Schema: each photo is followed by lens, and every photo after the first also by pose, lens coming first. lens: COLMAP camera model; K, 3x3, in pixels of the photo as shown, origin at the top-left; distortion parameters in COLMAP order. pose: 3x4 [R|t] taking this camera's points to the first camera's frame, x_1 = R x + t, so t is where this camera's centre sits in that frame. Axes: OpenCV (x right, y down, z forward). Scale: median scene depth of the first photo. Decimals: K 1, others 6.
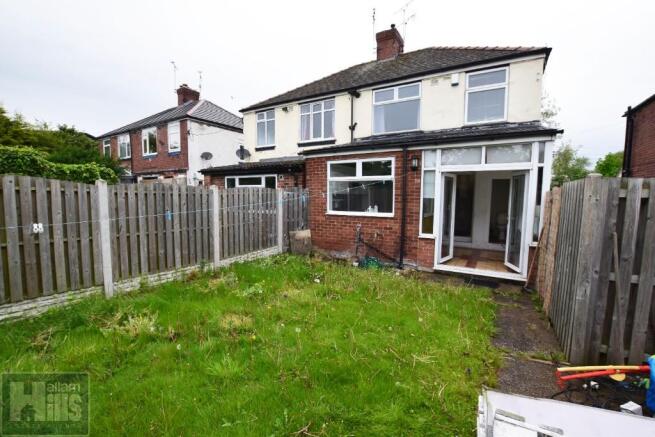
lens RADIAL K [[285.7, 0, 327.5], [0, 285.7, 218.5], [0, 0, 1]] dist [-0.026429, 0.000012]
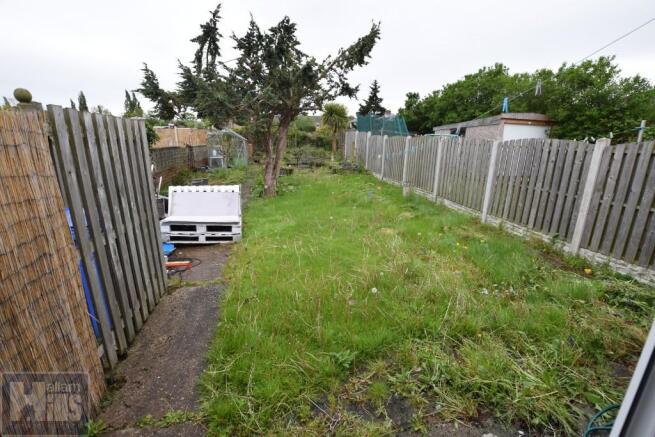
lens RADIAL K [[285.7, 0, 327.5], [0, 285.7, 218.5], [0, 0, 1]] dist [-0.026429, 0.000012]
pose [[-0.730656, 0.150887, -0.665864, 0.589563], [-0.082670, 0.948546, 0.305658, -0.088417], [0.677722, 0.278378, -0.680587, 1.146711]]
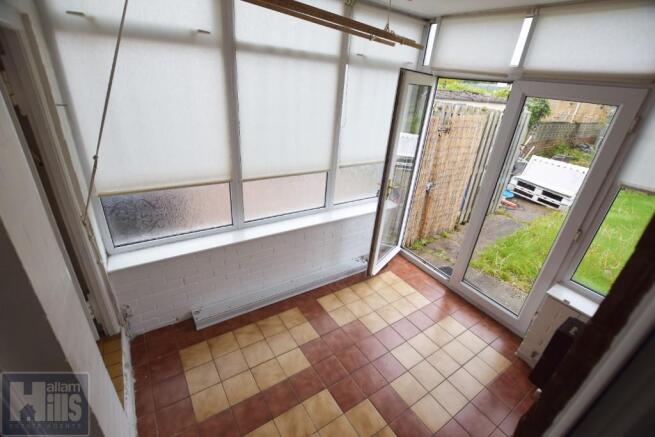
lens RADIAL K [[285.7, 0, 327.5], [0, 285.7, 218.5], [0, 0, 1]] dist [-0.026429, 0.000012]
pose [[-0.899825, -0.264224, 0.347132, 0.650100], [-0.055263, 0.858344, 0.510089, -0.210567], [-0.432736, 0.439808, -0.786961, 1.653872]]
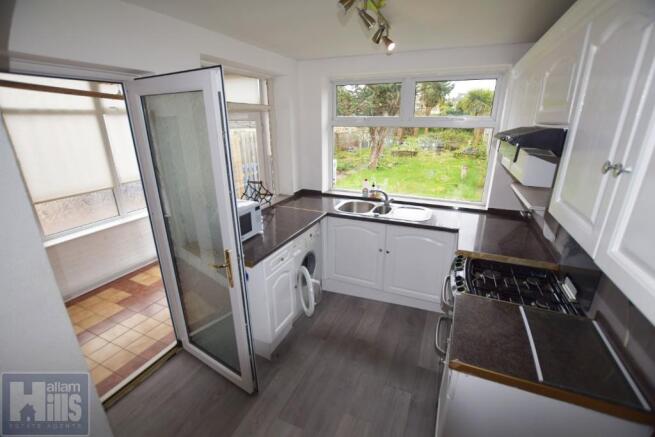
lens RADIAL K [[285.7, 0, 327.5], [0, 285.7, 218.5], [0, 0, 1]] dist [-0.026429, 0.000012]
pose [[-0.992507, 0.035266, -0.116992, 0.377826], [-0.014609, 0.916331, 0.400154, -0.242779], [0.121315, 0.398865, -0.908950, 1.974368]]
